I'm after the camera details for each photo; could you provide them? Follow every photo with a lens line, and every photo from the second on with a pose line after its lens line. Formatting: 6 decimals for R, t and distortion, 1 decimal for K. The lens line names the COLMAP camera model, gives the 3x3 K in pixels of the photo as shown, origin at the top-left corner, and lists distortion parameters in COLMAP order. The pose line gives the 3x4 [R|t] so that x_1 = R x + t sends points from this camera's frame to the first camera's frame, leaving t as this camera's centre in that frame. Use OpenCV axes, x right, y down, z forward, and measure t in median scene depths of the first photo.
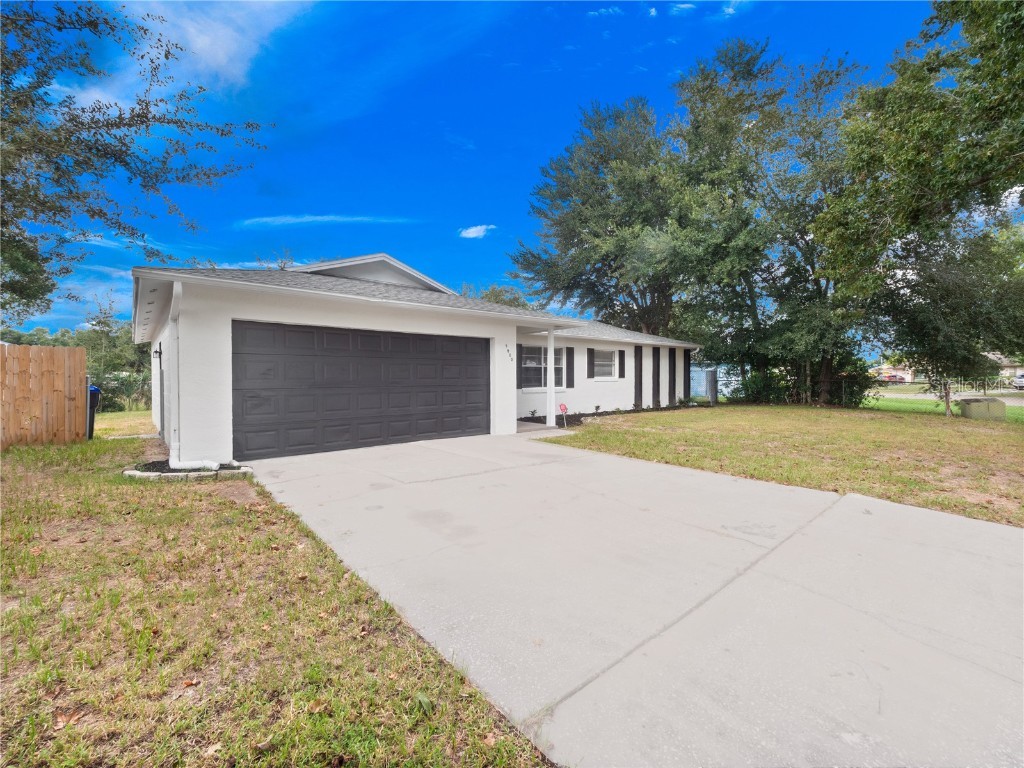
lens RADIAL K [[443.6, 0, 505.0], [0, 443.6, 377.4], [0, 0, 1]] dist [-0.001462, -0.000730]
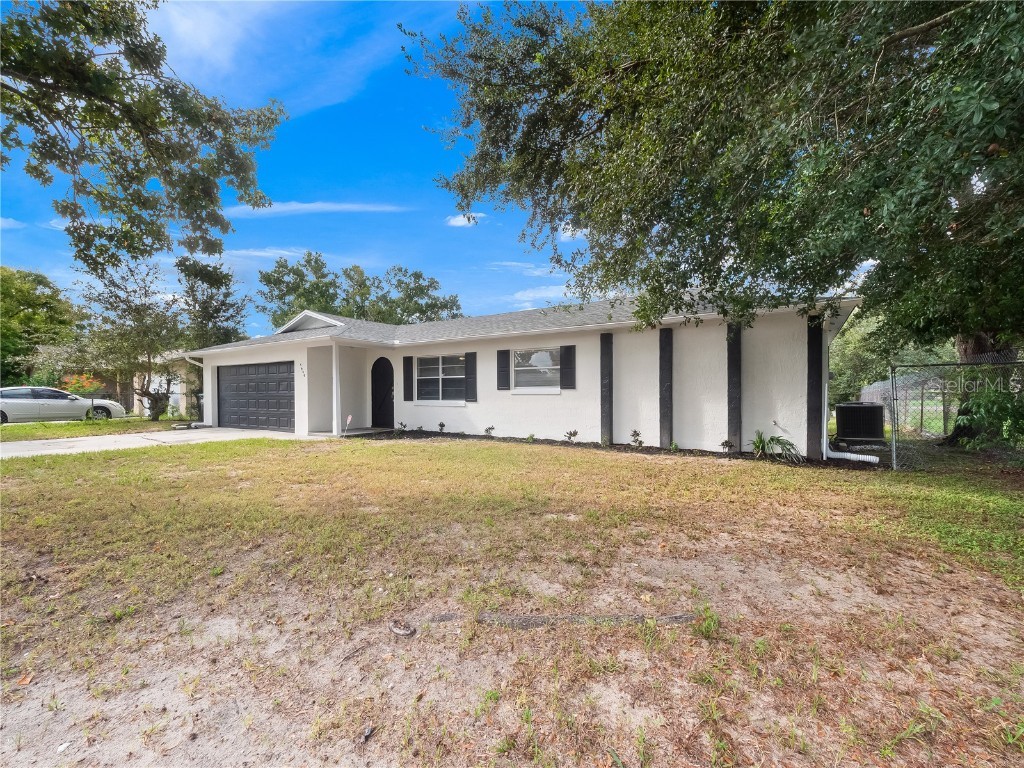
lens RADIAL K [[443.6, 0, 505.0], [0, 443.6, 377.4], [0, 0, 1]] dist [-0.001462, -0.000730]
pose [[0.263580, -0.037119, -0.963923, 0.916022], [-0.000136, 0.999258, -0.038517, 0.009333], [0.964637, 0.010284, 0.263380, 0.805949]]
